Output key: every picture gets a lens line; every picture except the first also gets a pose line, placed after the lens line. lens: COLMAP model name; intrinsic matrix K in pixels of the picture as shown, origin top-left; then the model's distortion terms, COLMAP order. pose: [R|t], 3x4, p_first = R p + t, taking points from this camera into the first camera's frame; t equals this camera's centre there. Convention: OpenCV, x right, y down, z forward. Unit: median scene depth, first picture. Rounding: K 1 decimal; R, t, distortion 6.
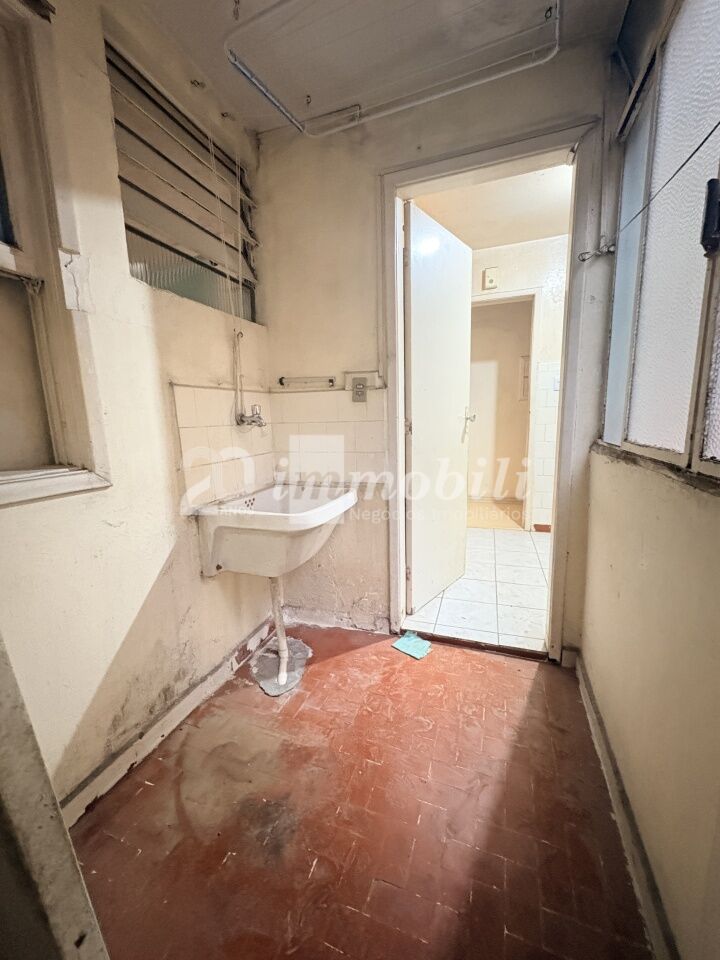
lens RADIAL K [[386.3, 0, 359.2], [0, 386.3, 481.9], [0, 0, 1]] dist [0.009614, -0.000010]
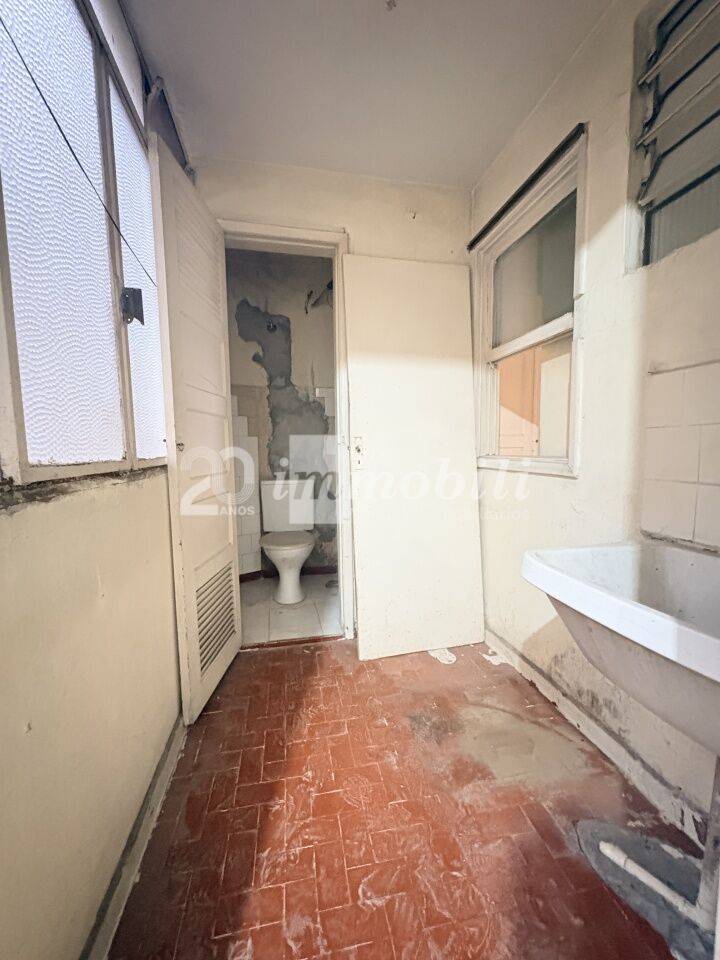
lens RADIAL K [[386.3, 0, 358.6], [0, 386.3, 480.9], [0, 0, 1]] dist [0.009614, -0.000010]
pose [[-0.856108, 0.080987, -0.510411, 0.484784], [-0.051340, 0.969431, 0.239932, -0.203583], [0.514240, 0.231613, -0.825780, 1.435684]]
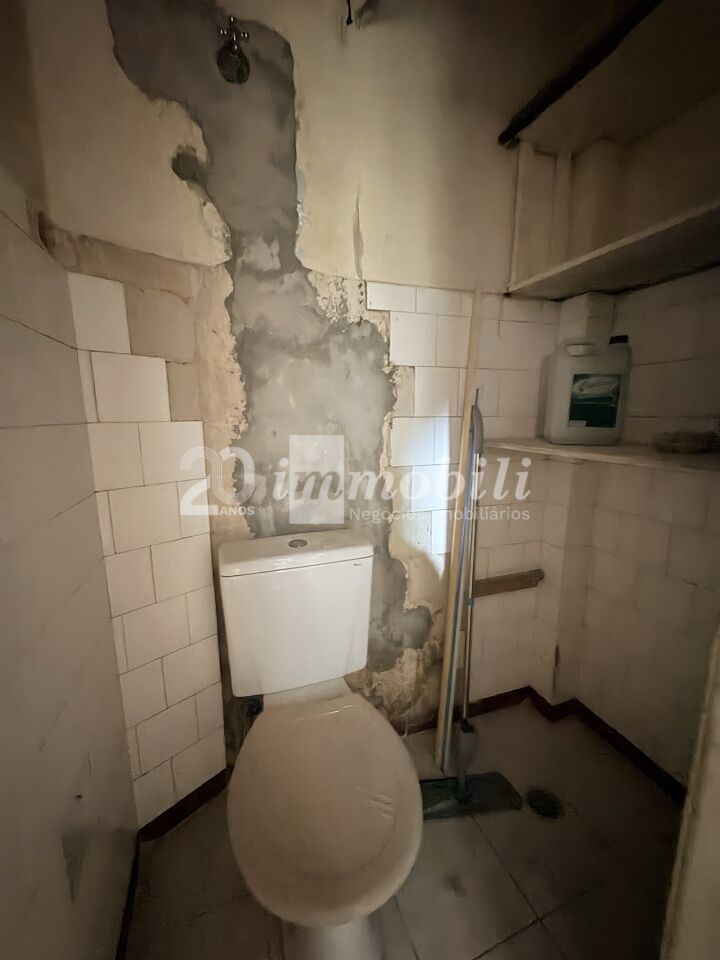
lens RADIAL K [[386.3, 0, 361.7], [0, 386.3, 479.1], [0, 0, 1]] dist [0.009614, -0.000010]
pose [[-0.763454, 0.148883, -0.628468, 0.390665], [-0.085400, 0.941253, 0.326724, -0.168752], [0.640191, 0.303110, -0.705889, 1.104104]]
